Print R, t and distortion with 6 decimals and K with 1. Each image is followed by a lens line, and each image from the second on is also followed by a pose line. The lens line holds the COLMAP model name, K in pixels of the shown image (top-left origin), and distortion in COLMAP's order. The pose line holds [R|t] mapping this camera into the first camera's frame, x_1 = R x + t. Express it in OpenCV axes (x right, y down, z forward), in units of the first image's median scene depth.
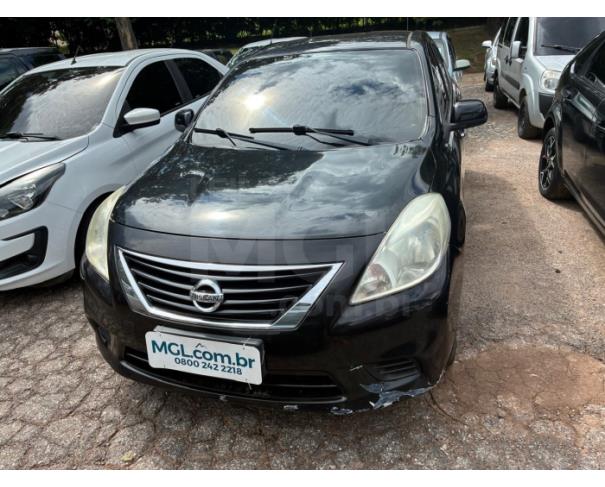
lens RADIAL K [[463.3, 0, 304.4], [0, 463.3, 234.5], [0, 0, 1]] dist [0.075024, -0.104333]
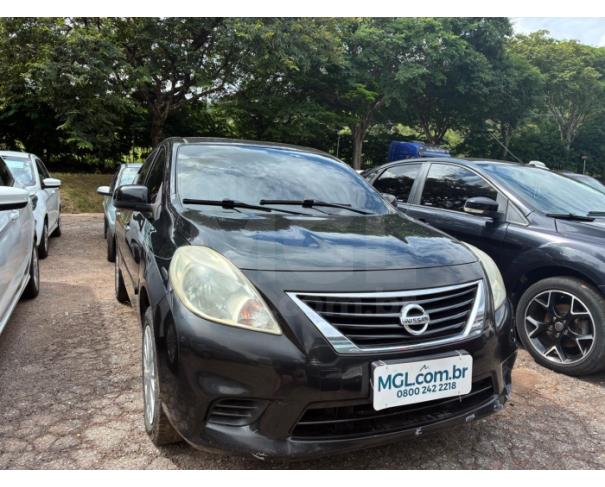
lens RADIAL K [[463.3, 0, 304.4], [0, 463.3, 234.5], [0, 0, 1]] dist [0.075024, -0.104333]
pose [[0.730460, 0.029819, 0.682304, -1.057330], [0.177221, 0.956548, -0.231534, 0.140619], [-0.659561, 0.290045, 0.693436, 0.355985]]
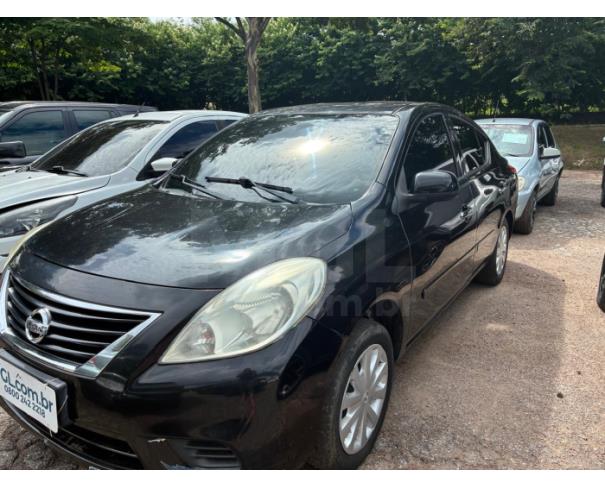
lens RADIAL K [[463.3, 0, 304.4], [0, 463.3, 234.5], [0, 0, 1]] dist [0.075024, -0.104333]
pose [[0.958461, 0.130213, -0.253764, 0.504207], [-0.168644, 0.976246, -0.136027, -0.010131], [0.230024, 0.173172, 0.957654, 0.162748]]
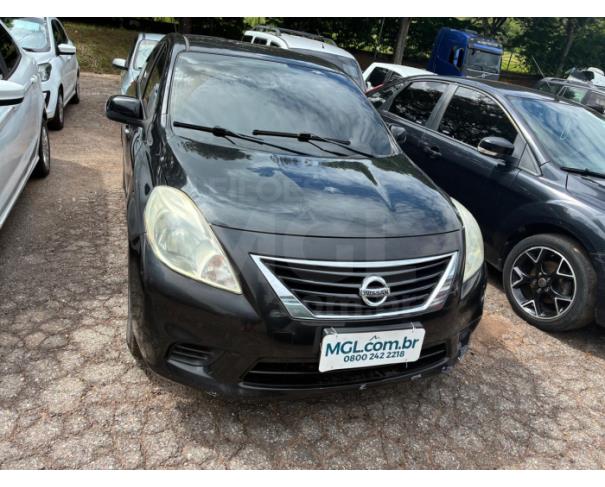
lens RADIAL K [[467.4, 0, 305.5], [0, 467.4, 235.9], [0, 0, 1]] dist [0.020775, -0.008638]
pose [[0.764739, -0.048873, 0.642484, -0.967538], [0.051274, 0.998573, 0.014931, -0.019985], [-0.642297, 0.021524, 0.766153, 0.254748]]
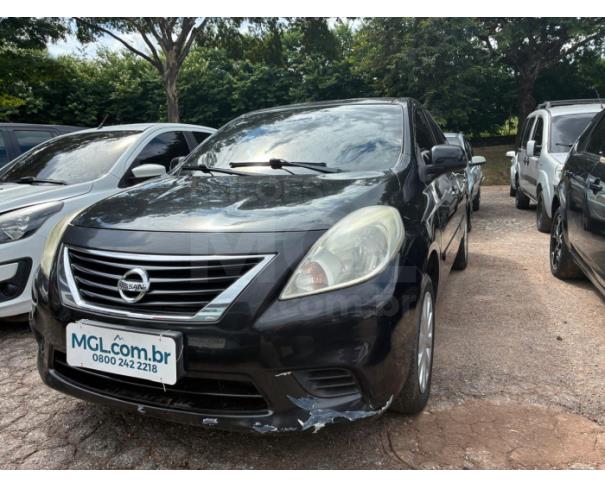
lens RADIAL K [[463.3, 0, 304.4], [0, 463.3, 234.5], [0, 0, 1]] dist [0.075024, -0.104333]
pose [[0.995446, 0.050607, -0.080783, 0.195853], [-0.067911, 0.971191, -0.228422, 0.212896], [0.066896, 0.232868, 0.970205, 0.072778]]
